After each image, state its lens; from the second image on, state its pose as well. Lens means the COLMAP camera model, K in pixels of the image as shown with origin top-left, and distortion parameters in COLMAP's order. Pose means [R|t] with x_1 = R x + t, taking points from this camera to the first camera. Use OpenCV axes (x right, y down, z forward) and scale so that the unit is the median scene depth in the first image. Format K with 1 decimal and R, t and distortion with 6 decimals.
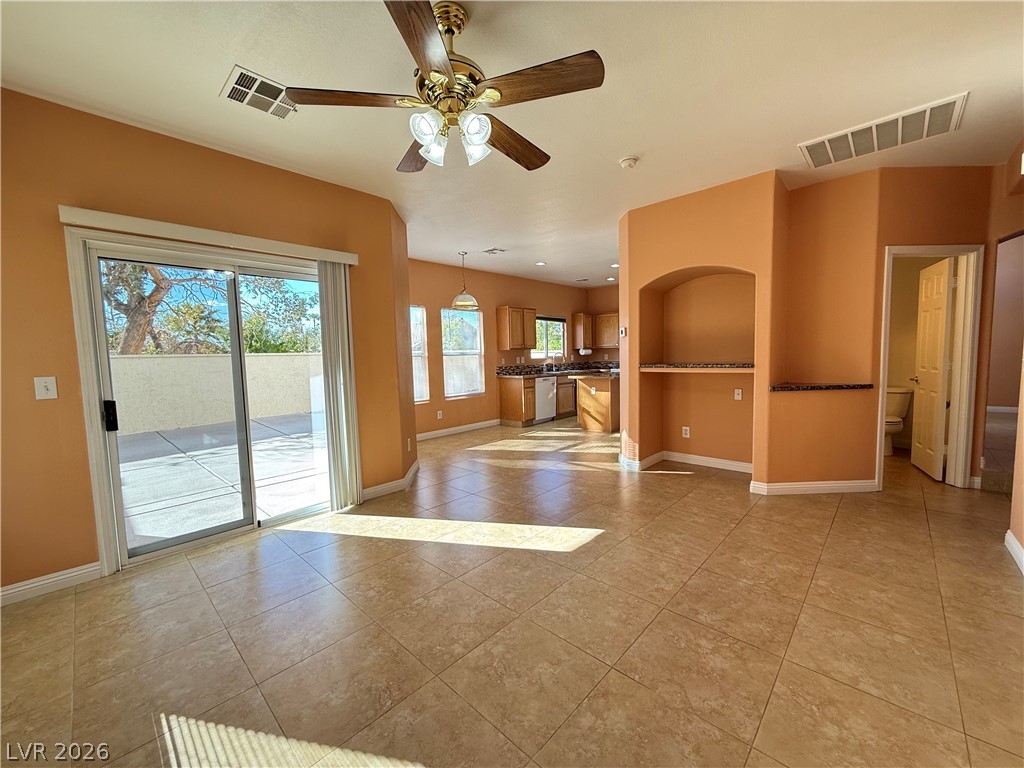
lens RADIAL K [[406.3, 0, 511.7], [0, 406.3, 386.0], [0, 0, 1]] dist [0.000640, 0.000430]
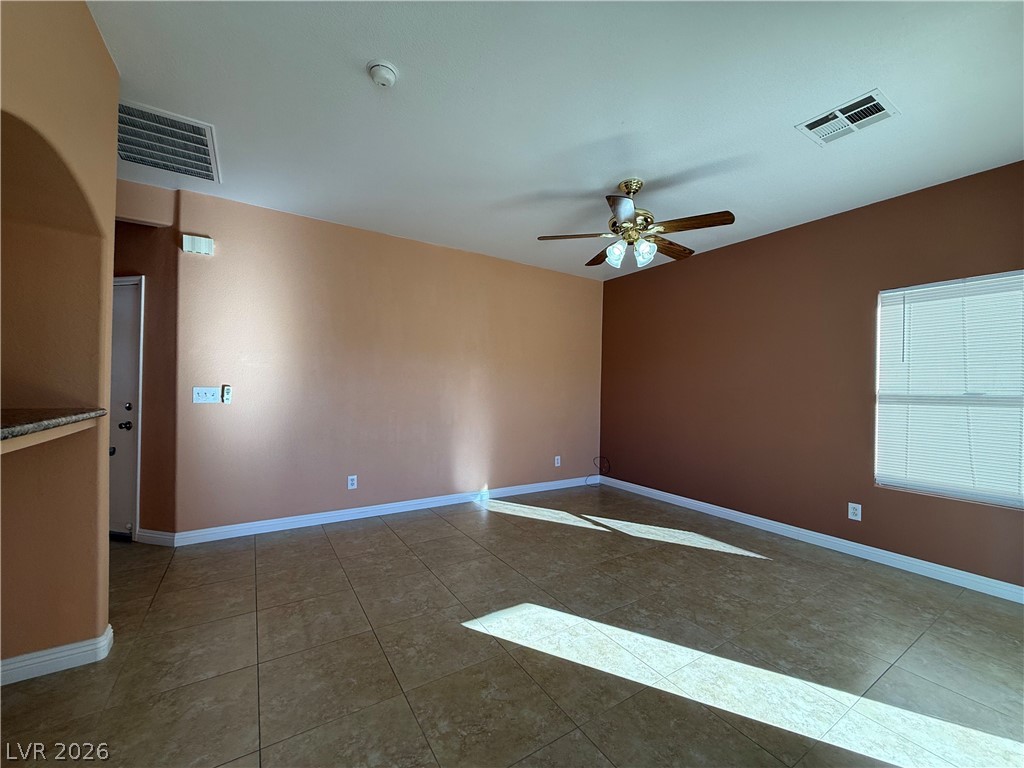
lens RADIAL K [[406.3, 0, 511.7], [0, 406.3, 386.0], [0, 0, 1]] dist [0.000640, 0.000430]
pose [[-0.969660, 0.008082, 0.244325, -0.085206], [0.026021, 0.997187, 0.070285, -0.233578], [-0.243070, 0.074510, -0.967143, 3.024290]]
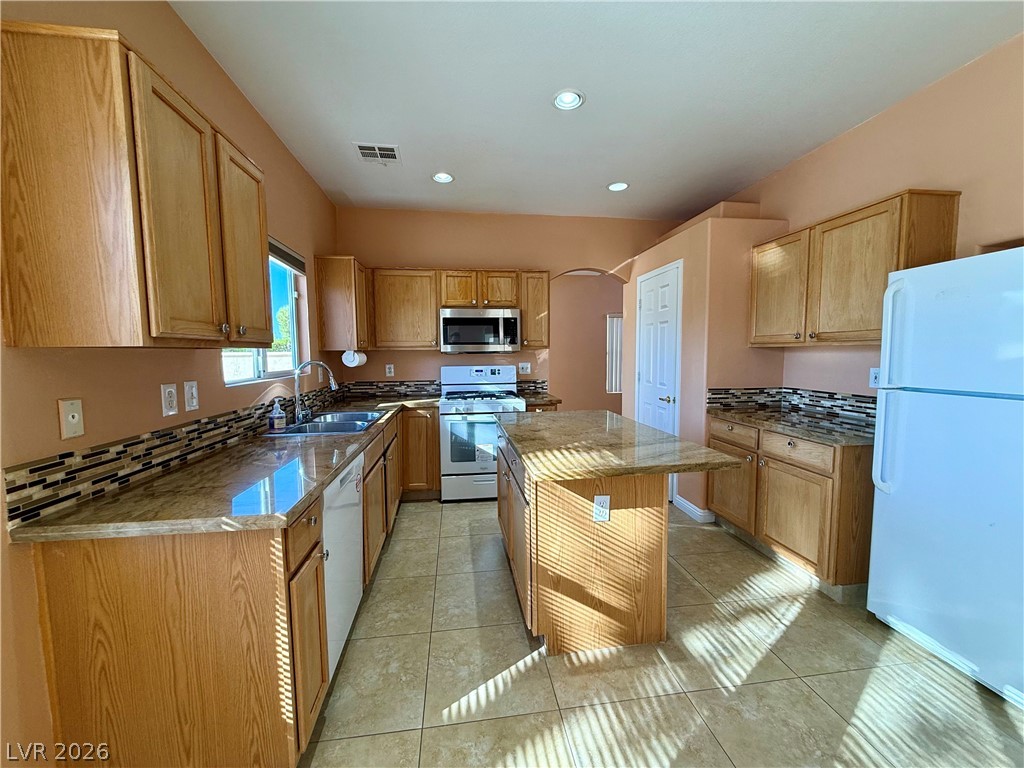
lens RADIAL K [[406.3, 0, 511.7], [0, 406.3, 386.0], [0, 0, 1]] dist [0.000640, 0.000430]
pose [[0.642451, -0.047413, 0.764858, -0.003648], [0.056996, 0.998276, 0.014009, -0.007724], [-0.764204, 0.034594, 0.644046, 0.089349]]
